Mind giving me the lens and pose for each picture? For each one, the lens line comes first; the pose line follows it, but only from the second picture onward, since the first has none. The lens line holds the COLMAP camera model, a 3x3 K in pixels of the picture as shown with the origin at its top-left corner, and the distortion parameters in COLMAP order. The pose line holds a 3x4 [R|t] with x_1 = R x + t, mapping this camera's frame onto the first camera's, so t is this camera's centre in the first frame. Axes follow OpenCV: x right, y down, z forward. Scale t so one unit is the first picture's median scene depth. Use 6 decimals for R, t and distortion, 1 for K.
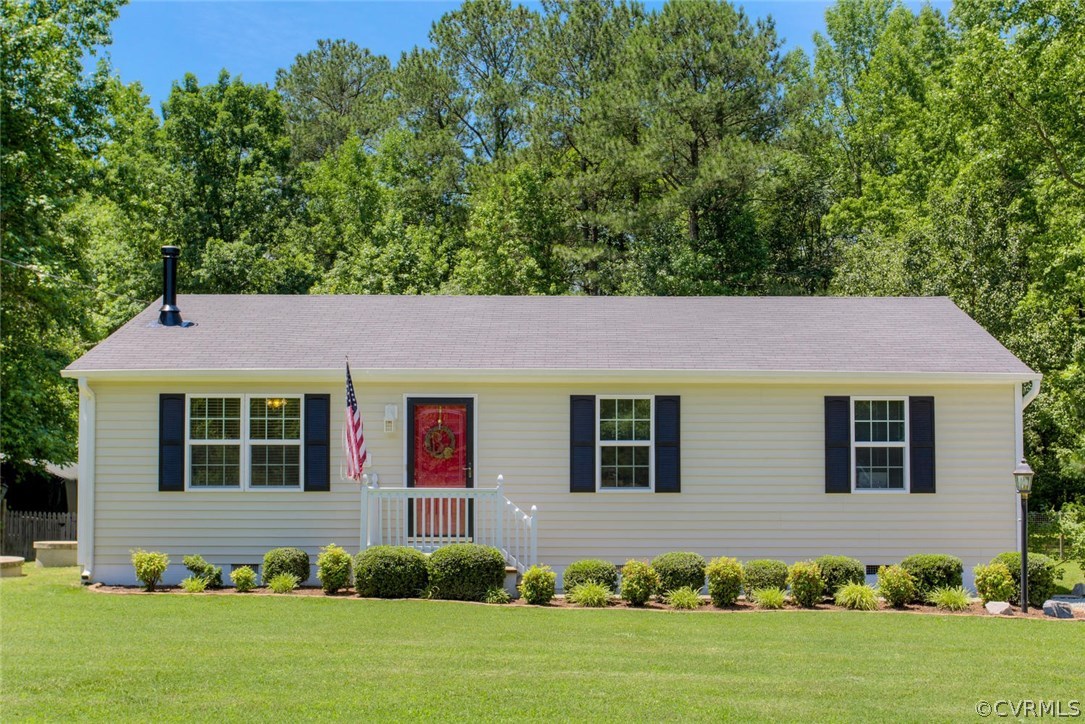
lens RADIAL K [[1403.5, 0, 573.4], [0, 1403.5, 473.4], [0, 0, 1]] dist [-0.019653, 0.000000]
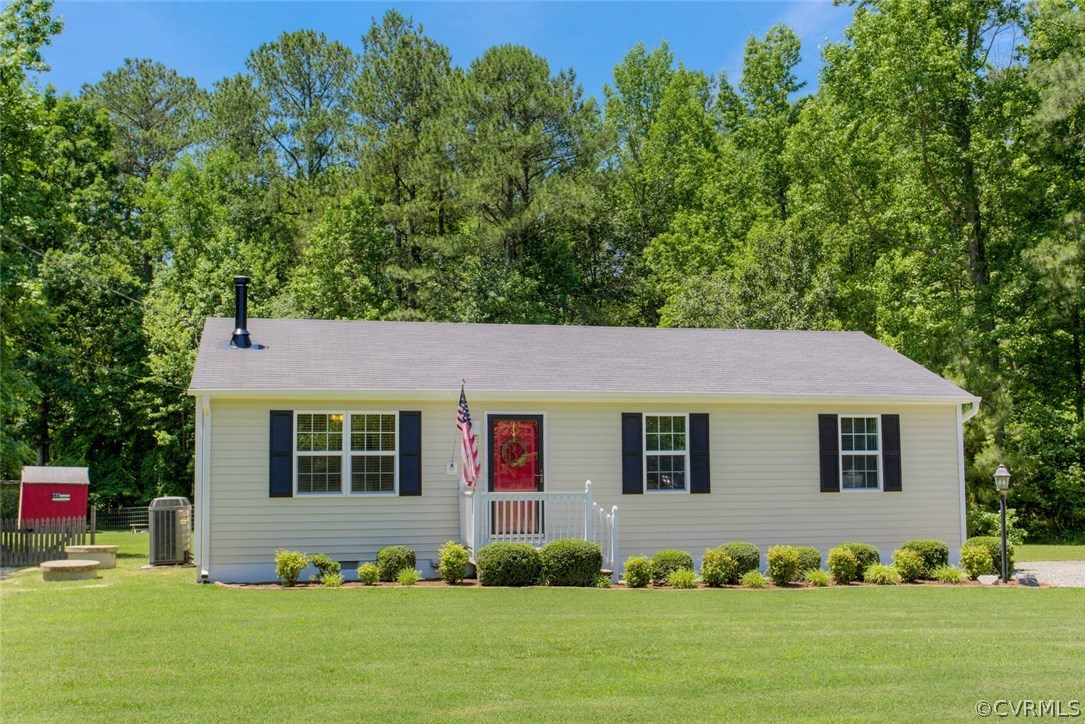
lens RADIAL K [[1403.5, 0, 536.0], [0, 1403.5, 360.7], [0, 0, 1]] dist [-0.019653, 0.000000]
pose [[0.968387, 0.012725, 0.249129, -0.370455], [0.007695, 0.996699, -0.080823, -0.003915], [-0.249335, 0.080185, 0.965092, -0.138944]]
